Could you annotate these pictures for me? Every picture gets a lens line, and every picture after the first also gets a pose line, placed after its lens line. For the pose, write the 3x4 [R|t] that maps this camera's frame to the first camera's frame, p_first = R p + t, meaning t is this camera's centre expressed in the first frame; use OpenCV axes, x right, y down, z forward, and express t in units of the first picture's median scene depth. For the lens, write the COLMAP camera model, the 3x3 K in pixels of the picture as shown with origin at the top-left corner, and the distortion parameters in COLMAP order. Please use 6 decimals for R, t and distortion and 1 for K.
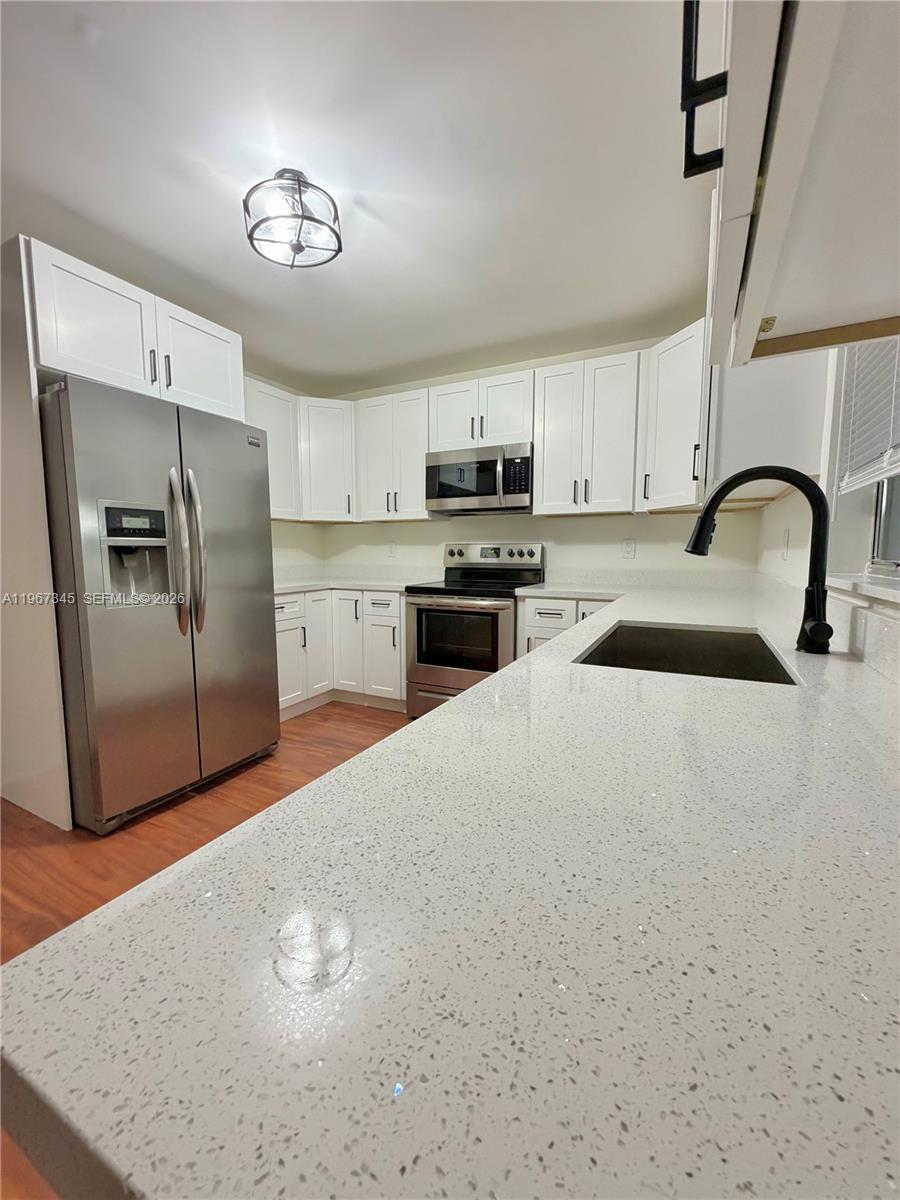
lens RADIAL K [[477.2, 0, 453.2], [0, 477.2, 592.8], [0, 0, 1]] dist [-0.000114, 0.001220]
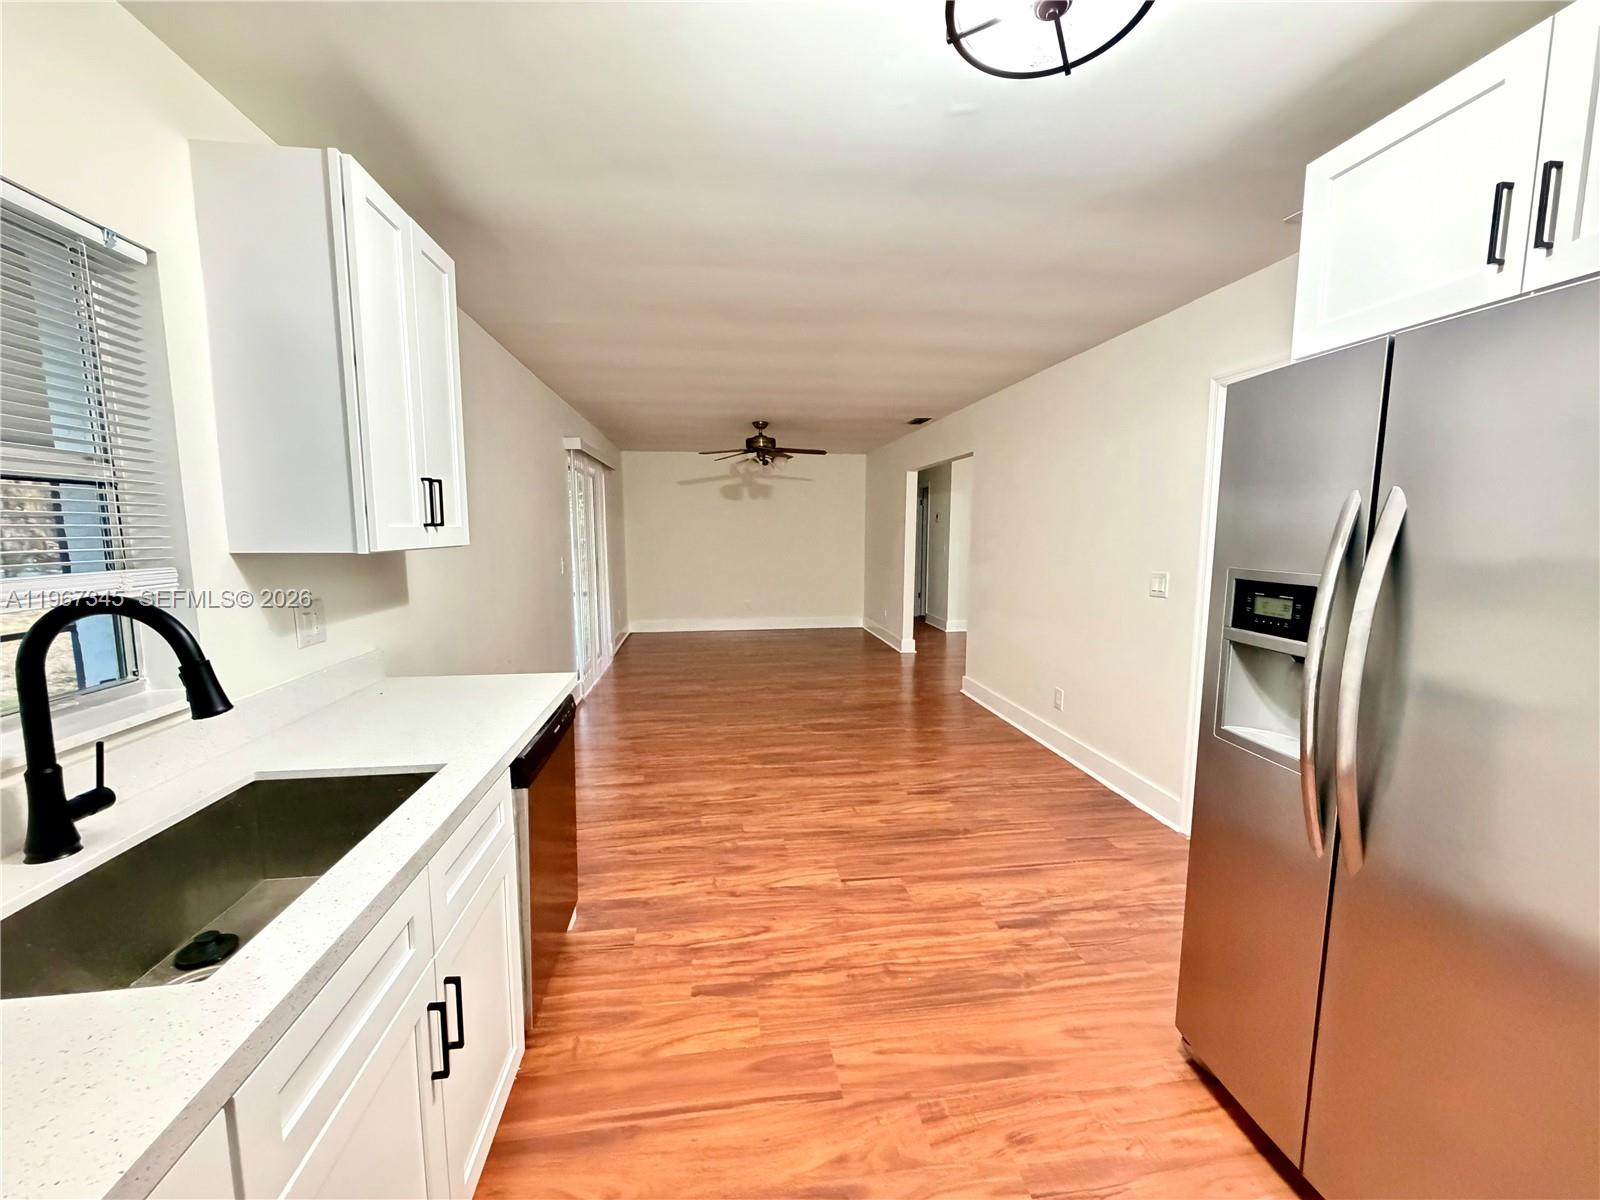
lens RADIAL K [[636.3, 0, 792.4], [0, 636.3, 598.4], [0, 0, 1]] dist [-0.000114, 0.001220]
pose [[-0.822707, 0.062772, -0.564989, 0.133988], [-0.052409, 0.981276, 0.185338, -0.177776], [0.566044, 0.182090, -0.804013, 0.860308]]
